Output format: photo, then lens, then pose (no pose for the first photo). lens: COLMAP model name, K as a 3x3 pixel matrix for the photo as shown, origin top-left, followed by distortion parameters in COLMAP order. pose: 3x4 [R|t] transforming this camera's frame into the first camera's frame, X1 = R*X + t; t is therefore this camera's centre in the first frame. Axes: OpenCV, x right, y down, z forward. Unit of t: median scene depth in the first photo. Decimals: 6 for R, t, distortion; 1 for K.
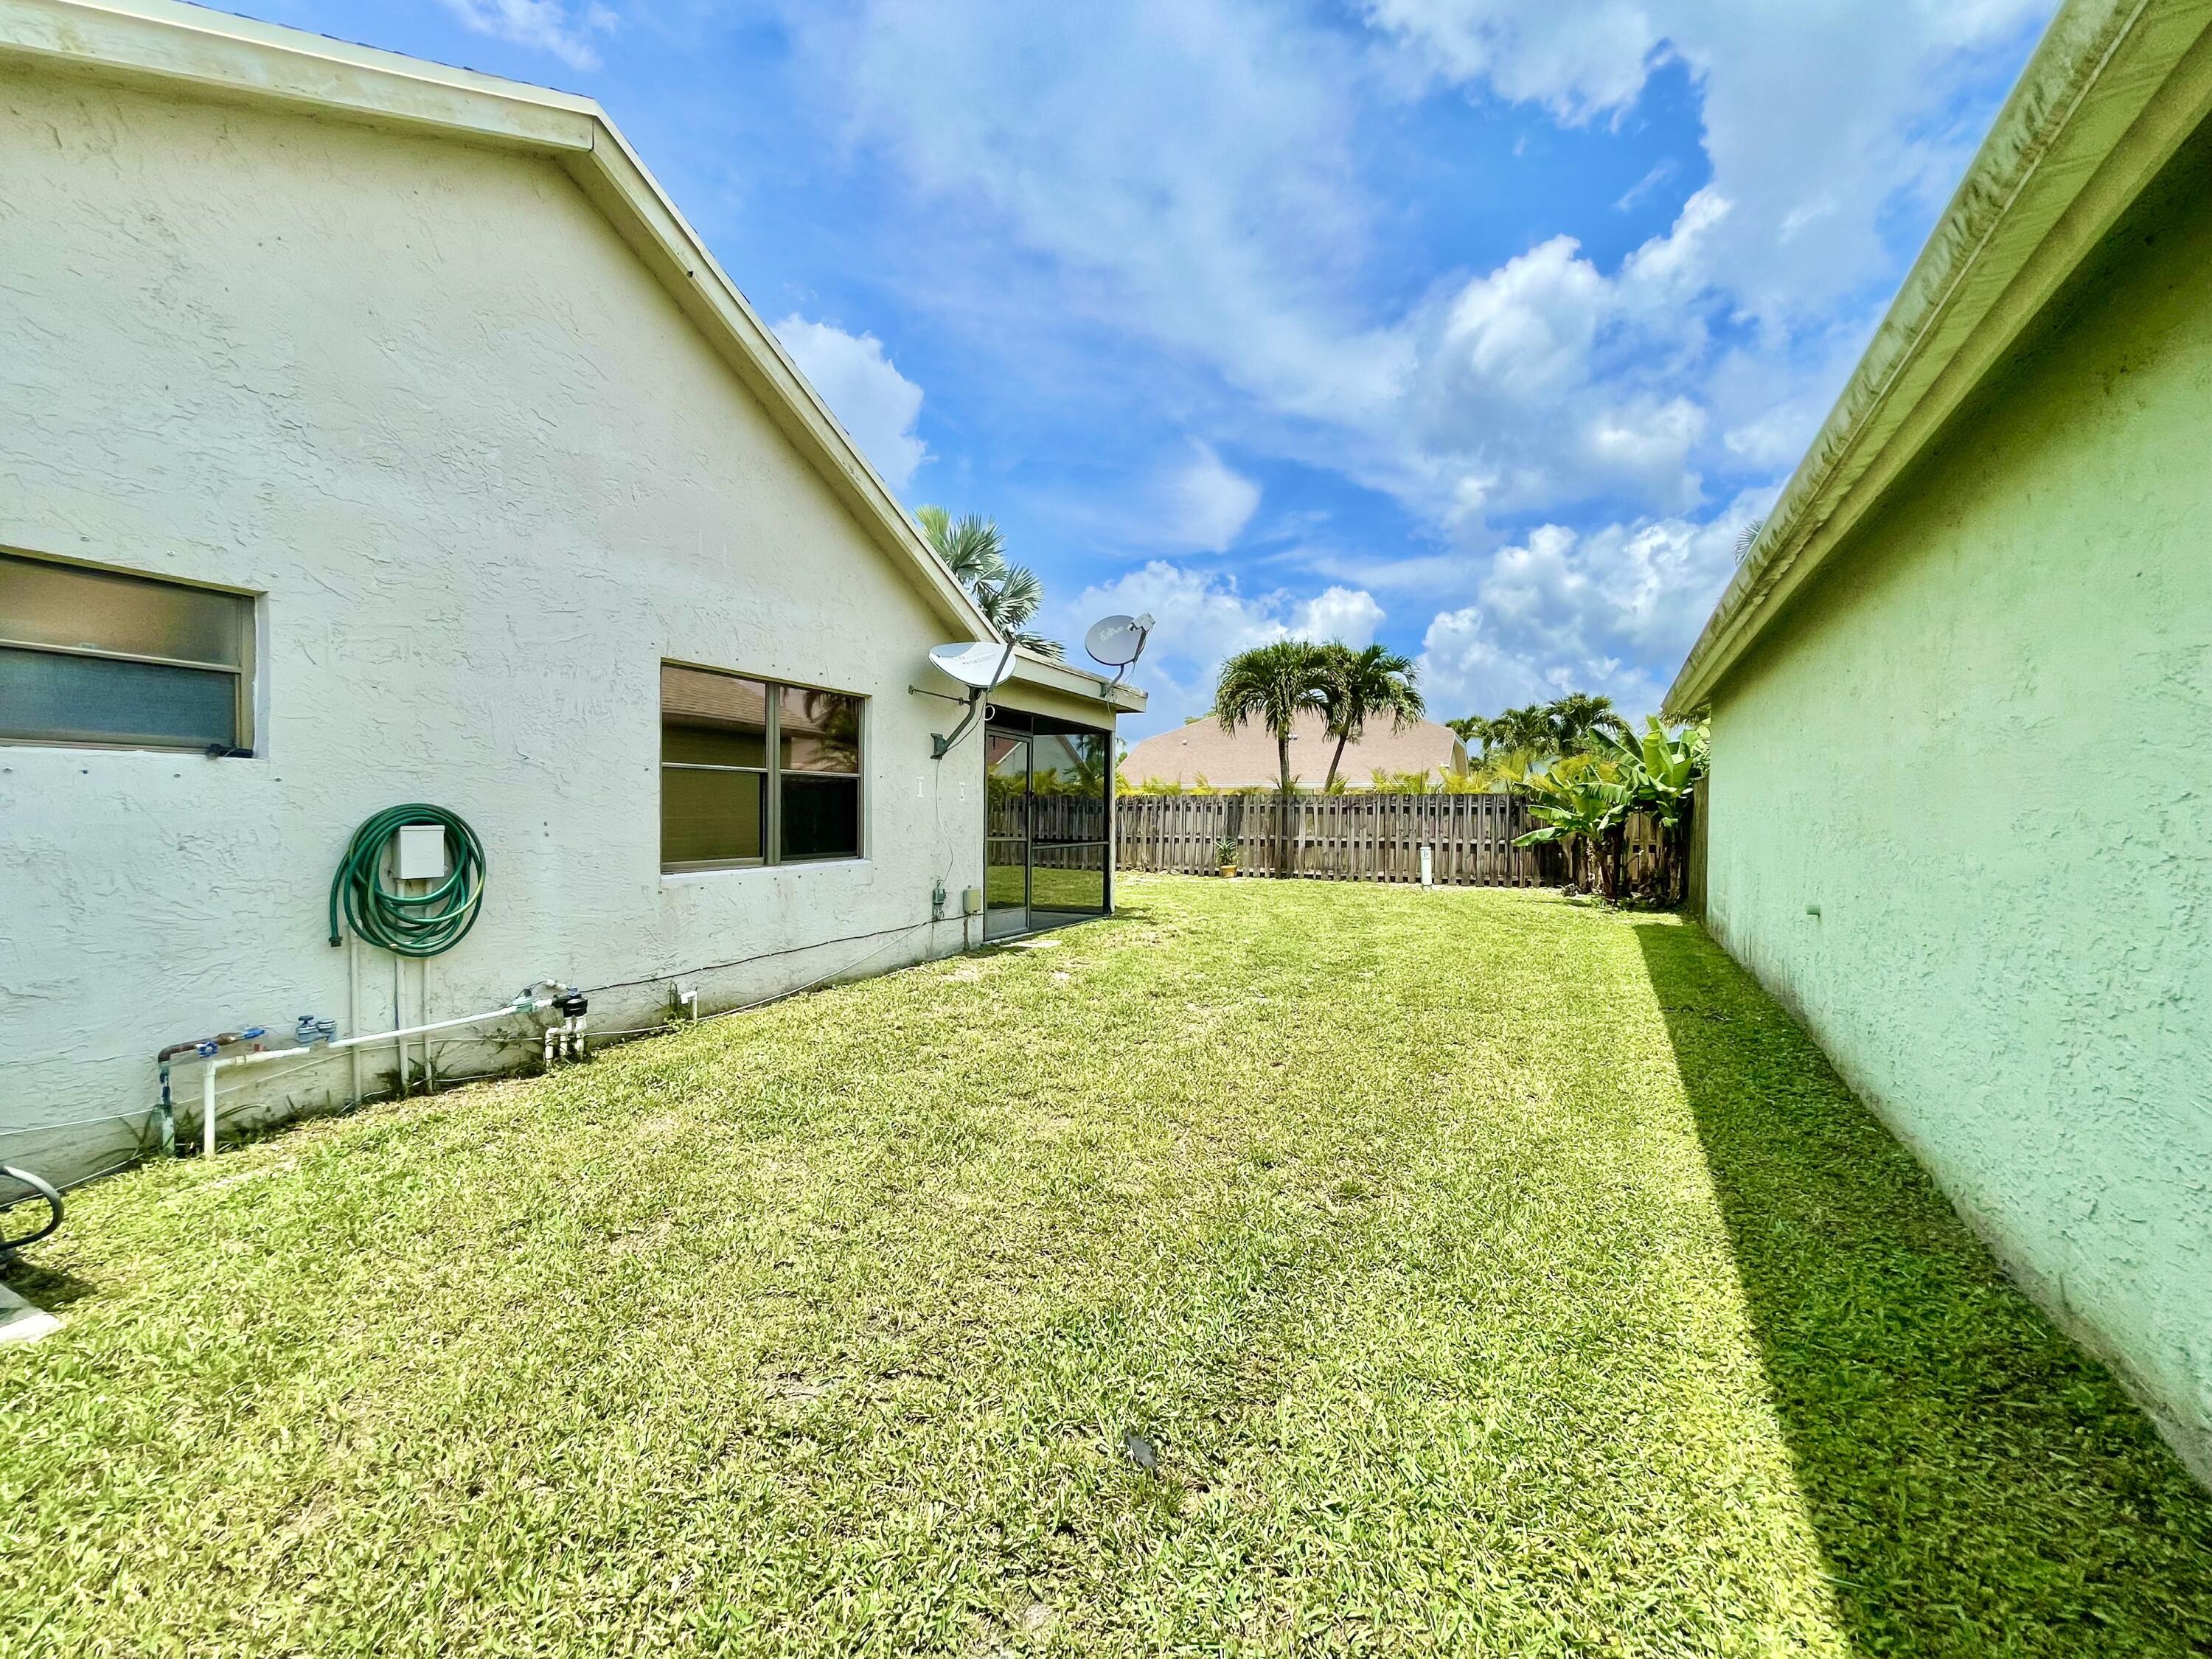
lens RADIAL K [[890.6, 0, 1108.7], [0, 890.6, 831.7], [0, 0, 1]] dist [-0.002979, -0.000010]
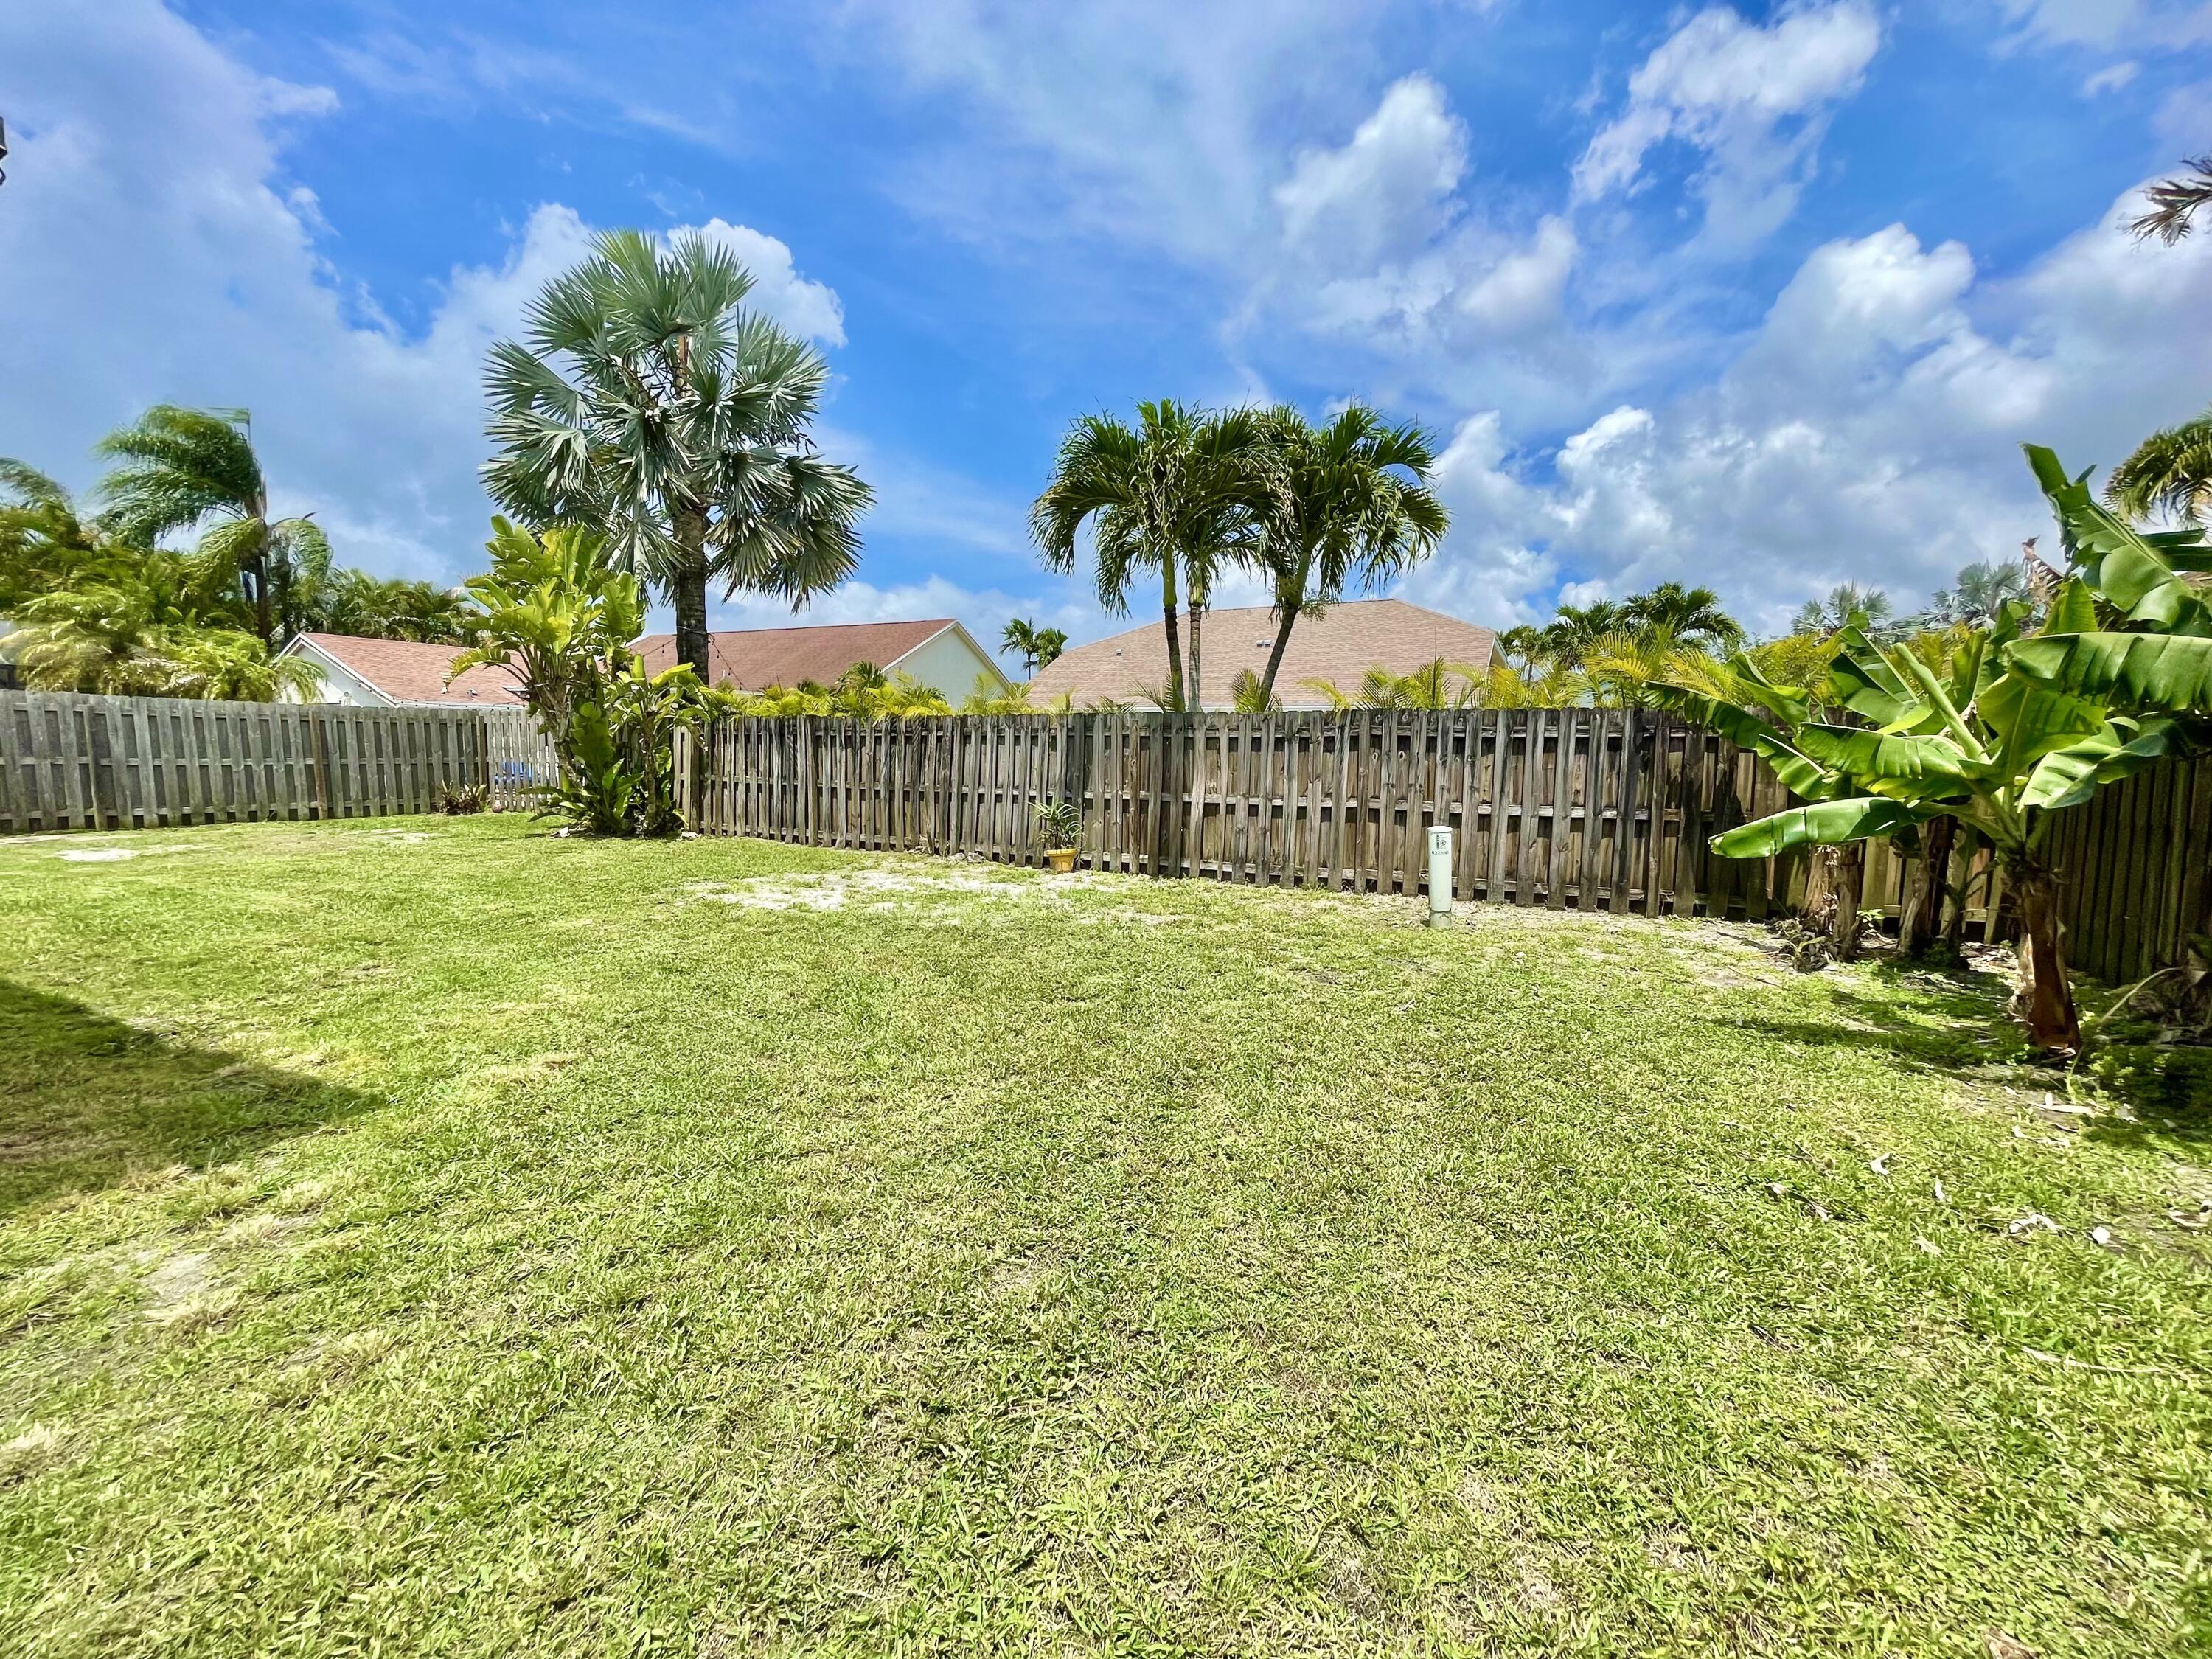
lens RADIAL K [[899.8, 0, 1121.0], [0, 899.8, 832.5], [0, 0, 1]] dist [-0.001316, -0.000027]
pose [[0.999913, 0.010826, 0.007519, 0.173439], [-0.011253, 0.998179, 0.059269, -0.003225], [-0.006863, -0.059348, 0.998214, 0.498374]]
